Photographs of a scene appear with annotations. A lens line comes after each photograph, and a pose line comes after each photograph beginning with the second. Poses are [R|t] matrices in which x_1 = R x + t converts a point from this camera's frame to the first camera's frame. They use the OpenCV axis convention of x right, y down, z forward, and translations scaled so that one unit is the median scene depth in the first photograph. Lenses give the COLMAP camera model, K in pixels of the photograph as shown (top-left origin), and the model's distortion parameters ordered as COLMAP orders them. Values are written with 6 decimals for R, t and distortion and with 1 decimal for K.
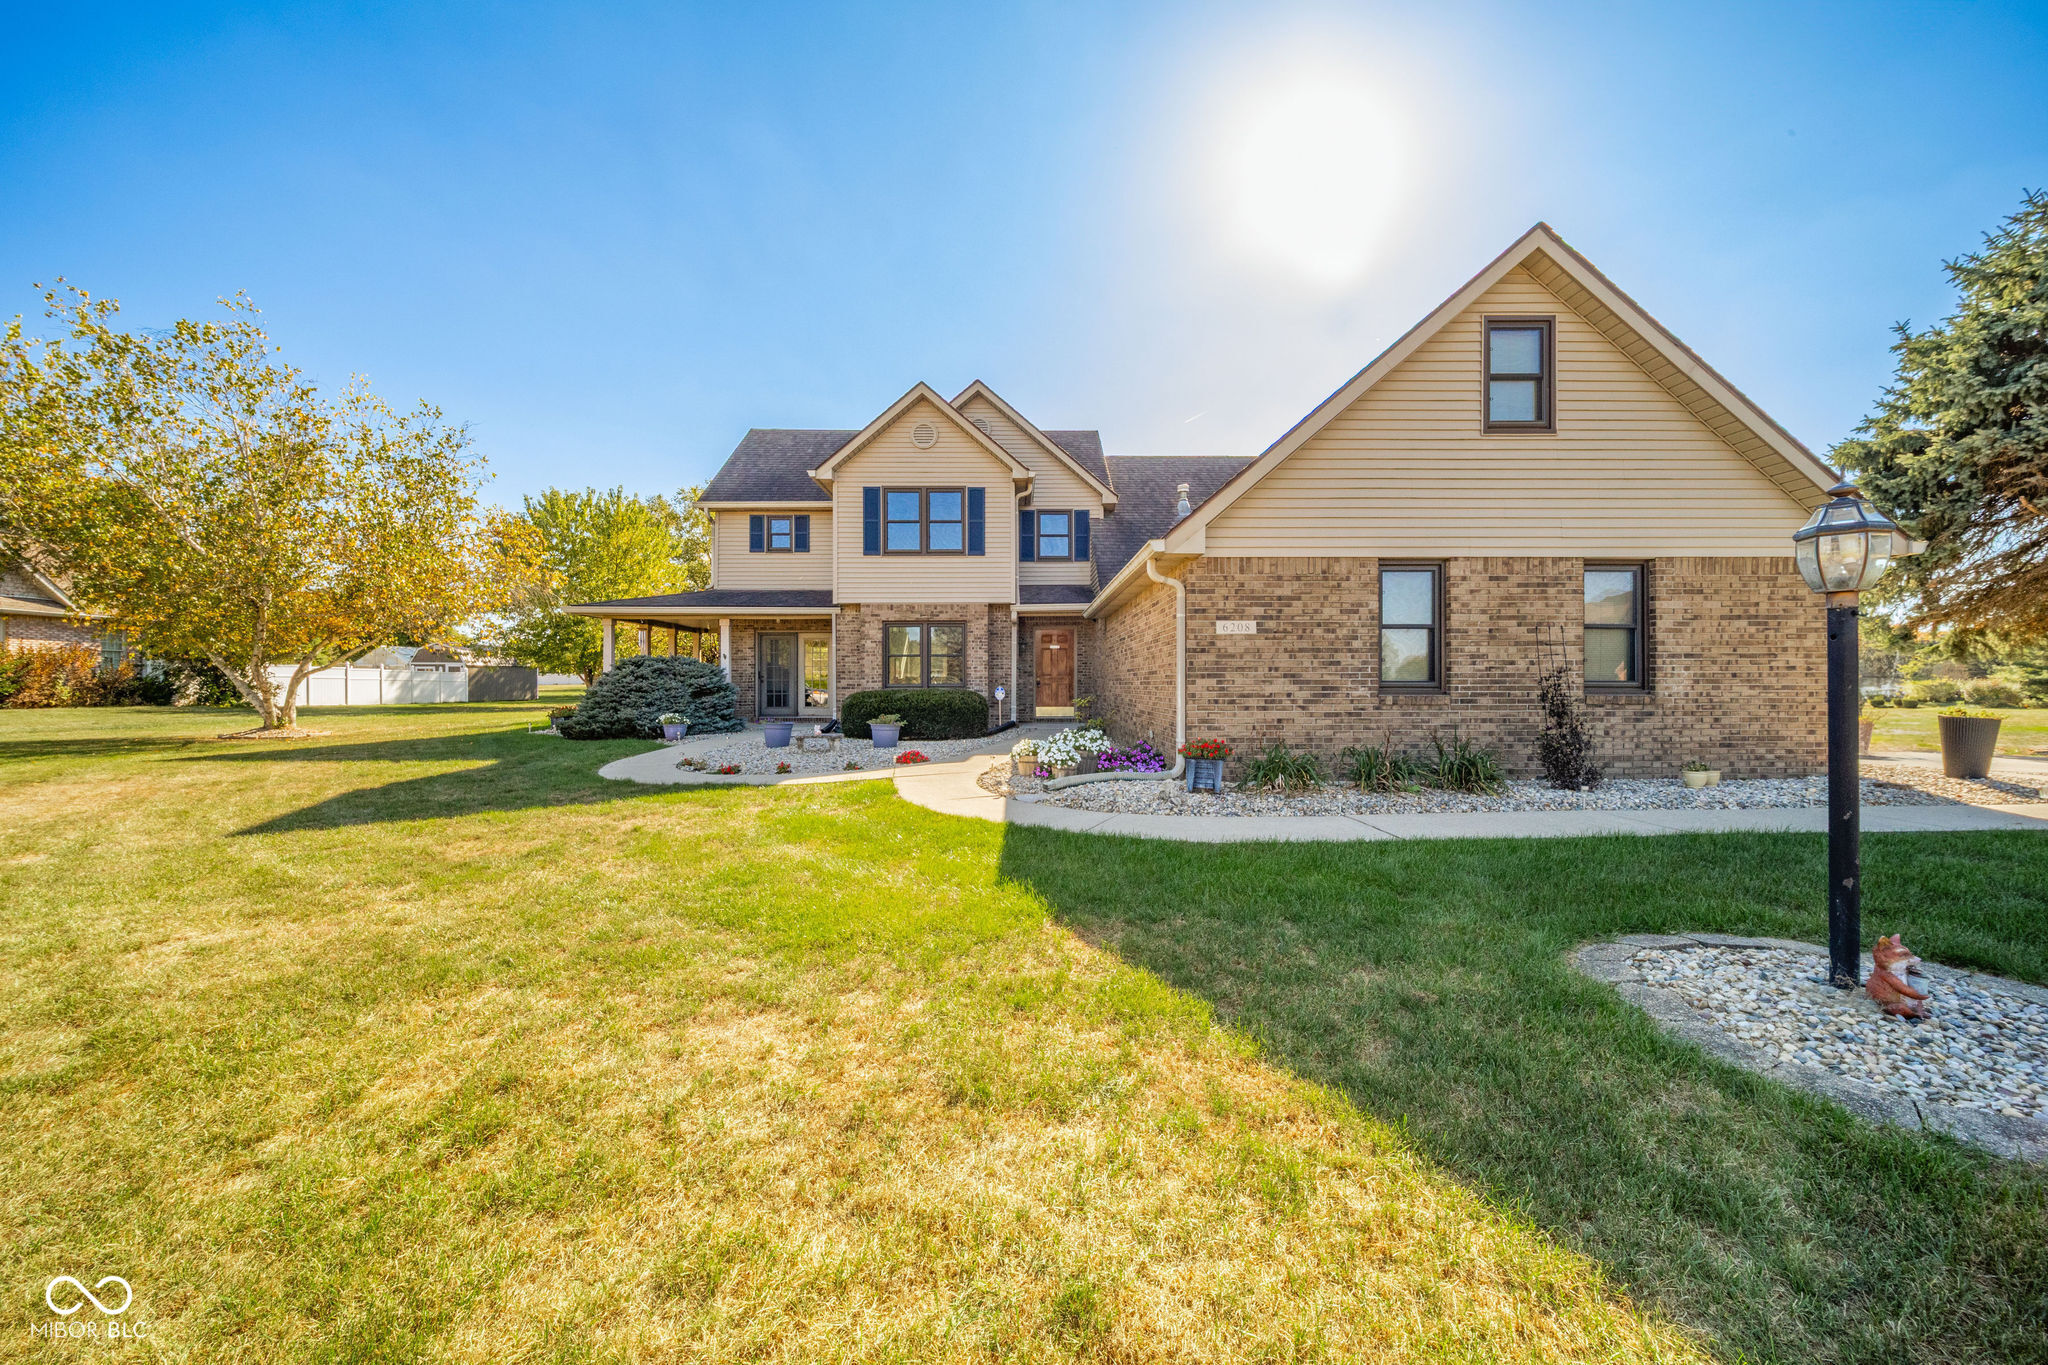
lens RADIAL K [[672.0, 0, 1024.0], [0, 672.0, 682.5], [0, 0, 1]] dist [0.000206, -0.000012]
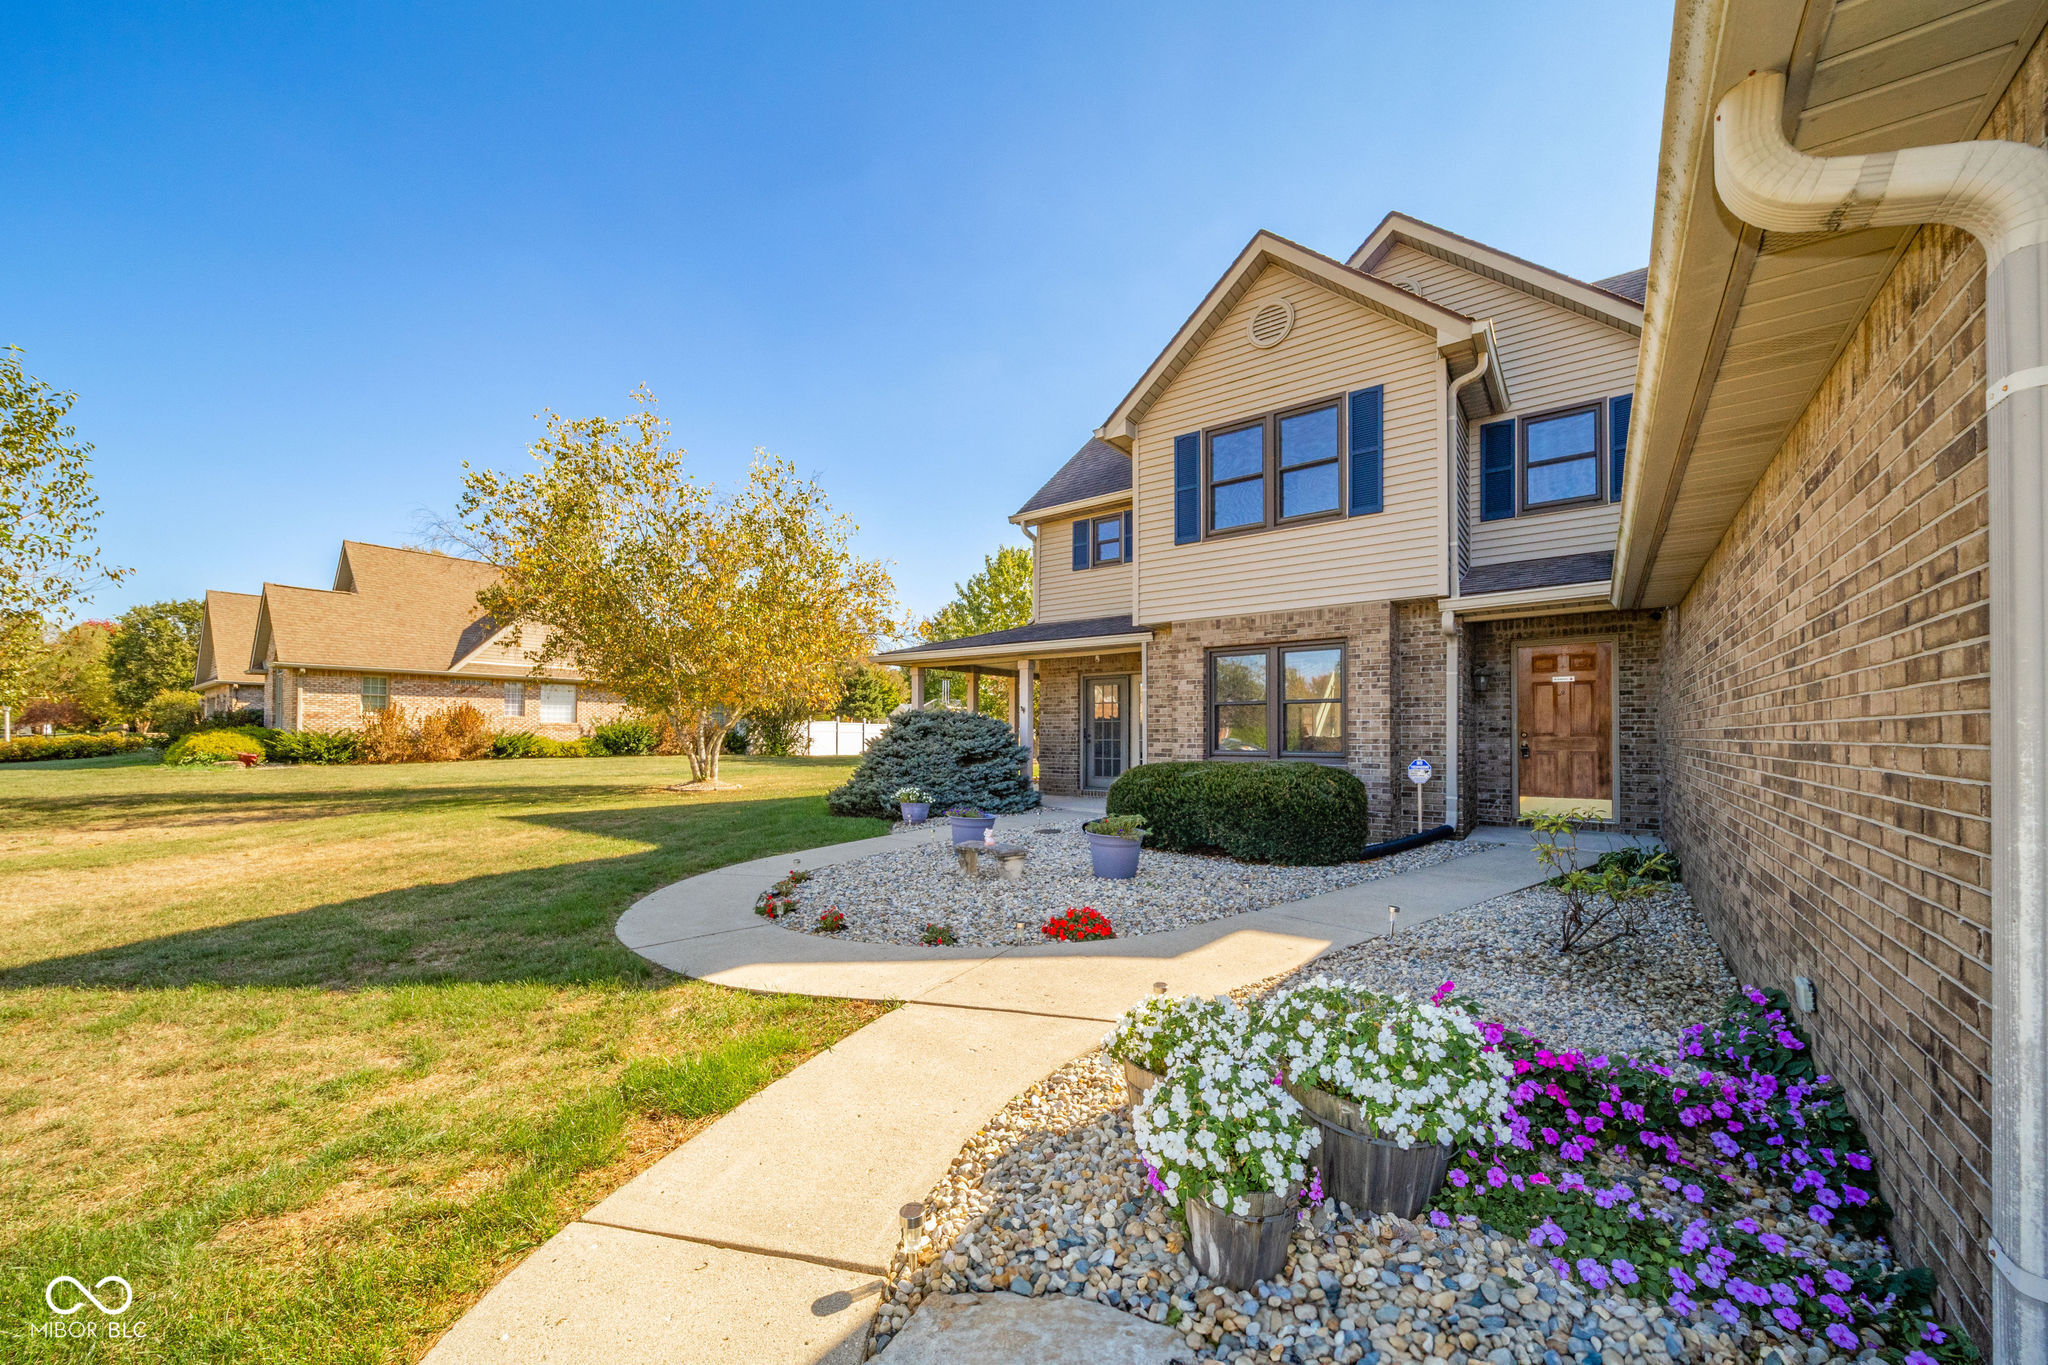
lens RADIAL K [[750.2, 0, 1034.6], [0, 750.2, 726.4], [0, 0, 1]] dist [-0.000216, -0.000033]
pose [[0.799557, -0.003814, -0.600578, 0.074622], [-0.002621, 0.999948, -0.009838, -0.012093], [0.600584, 0.009440, 0.799506, 0.349501]]
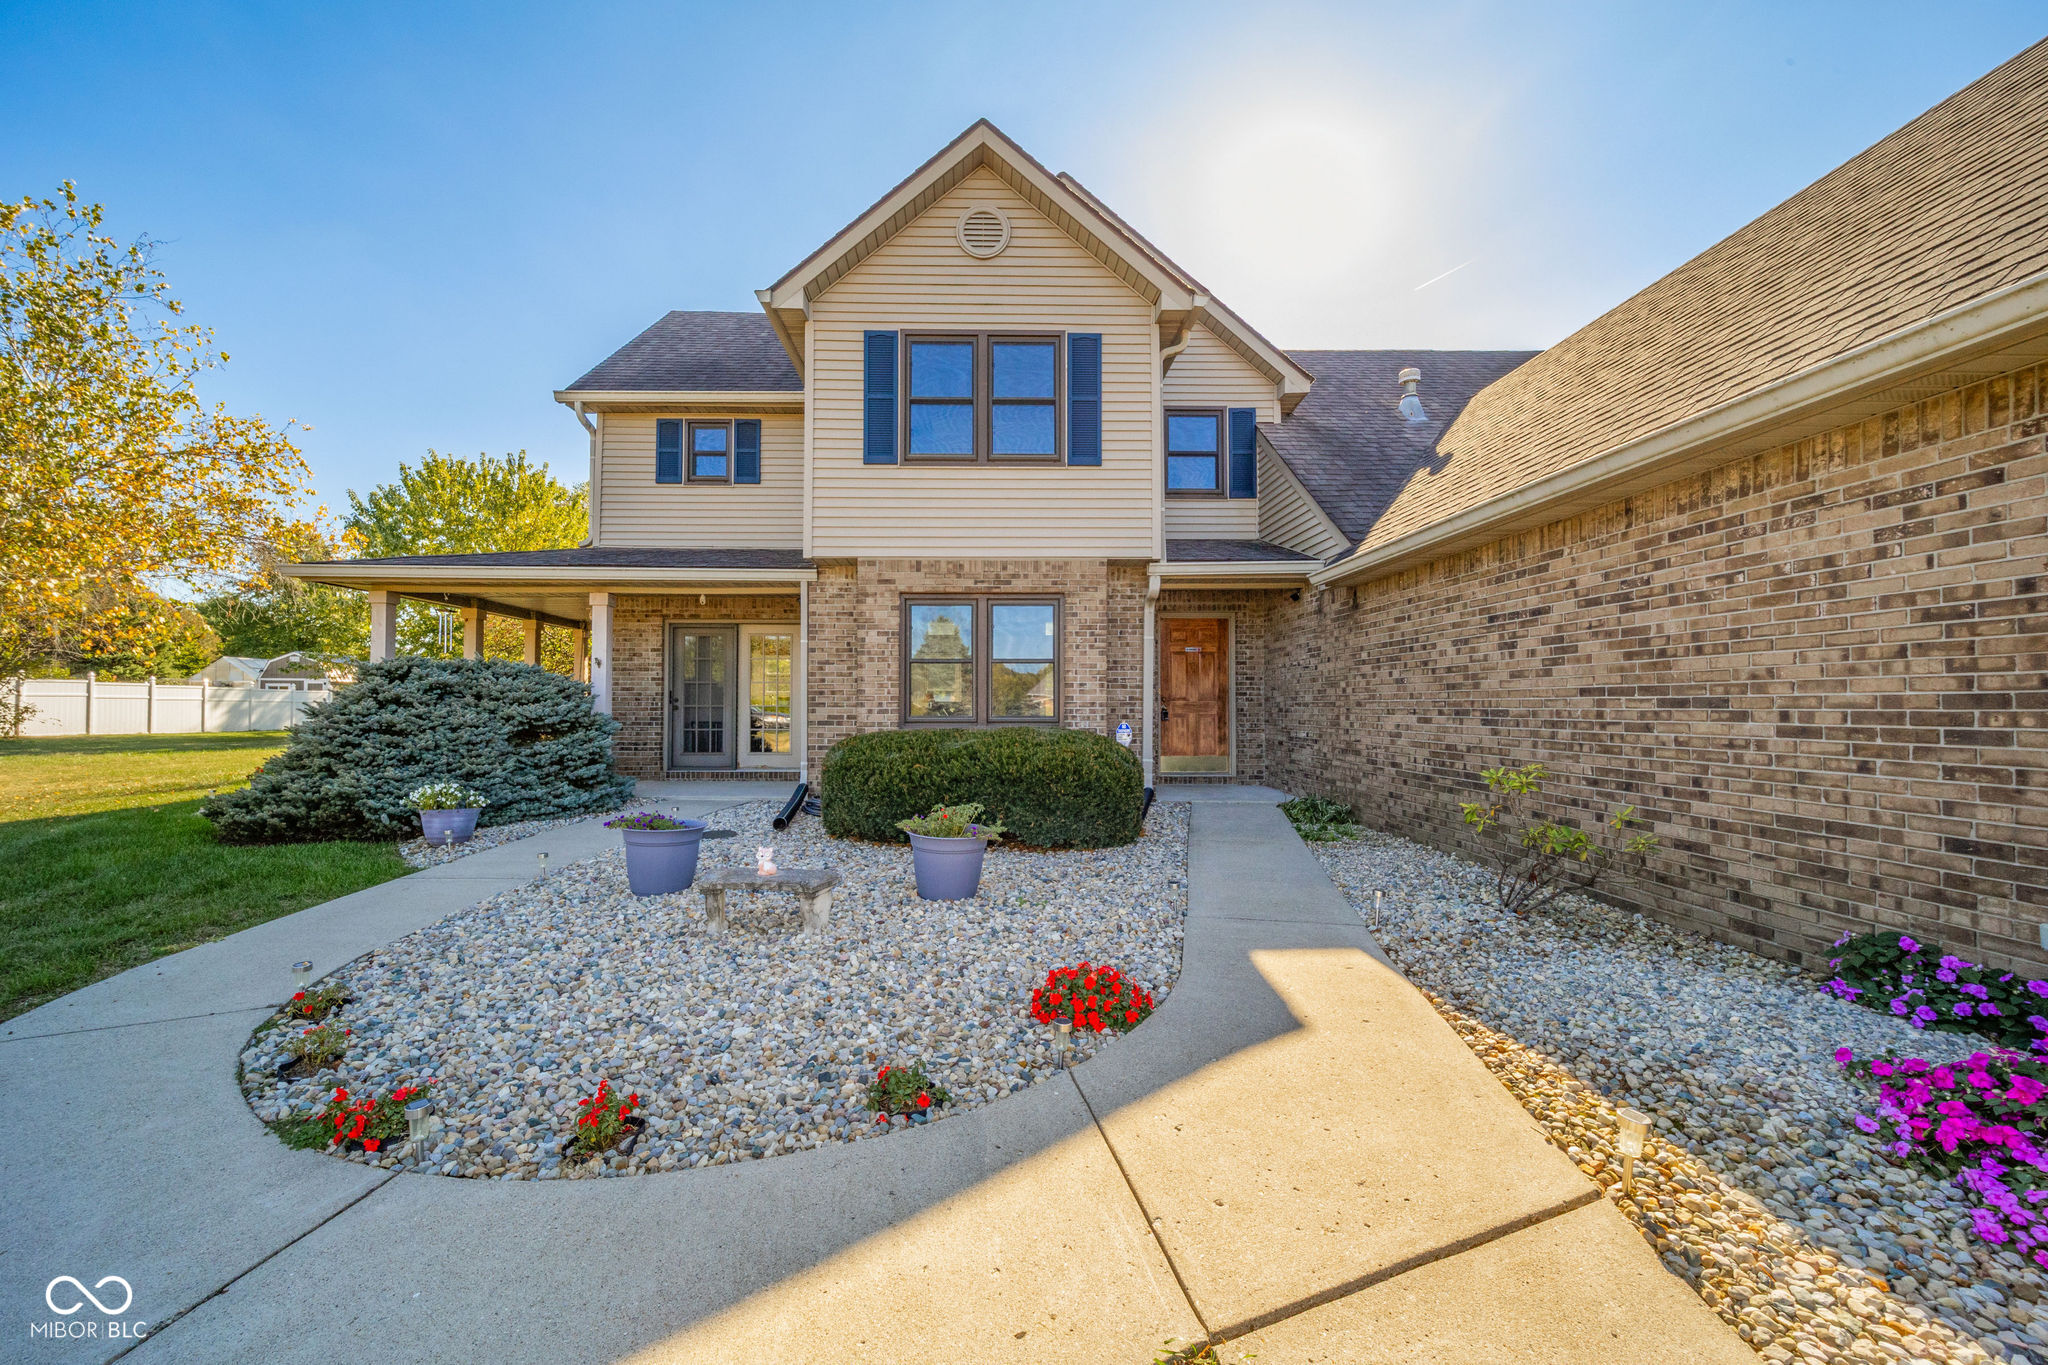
lens RADIAL K [[743.6, 0, 1012.9], [0, 743.6, 691.8], [0, 0, 1]] dist [-0.001160, -0.000246]
pose [[0.999936, 0.003933, 0.010642, -0.126802], [-0.003749, 0.999845, -0.017229, -0.006718], [-0.010708, 0.017188, 0.999795, 0.423601]]
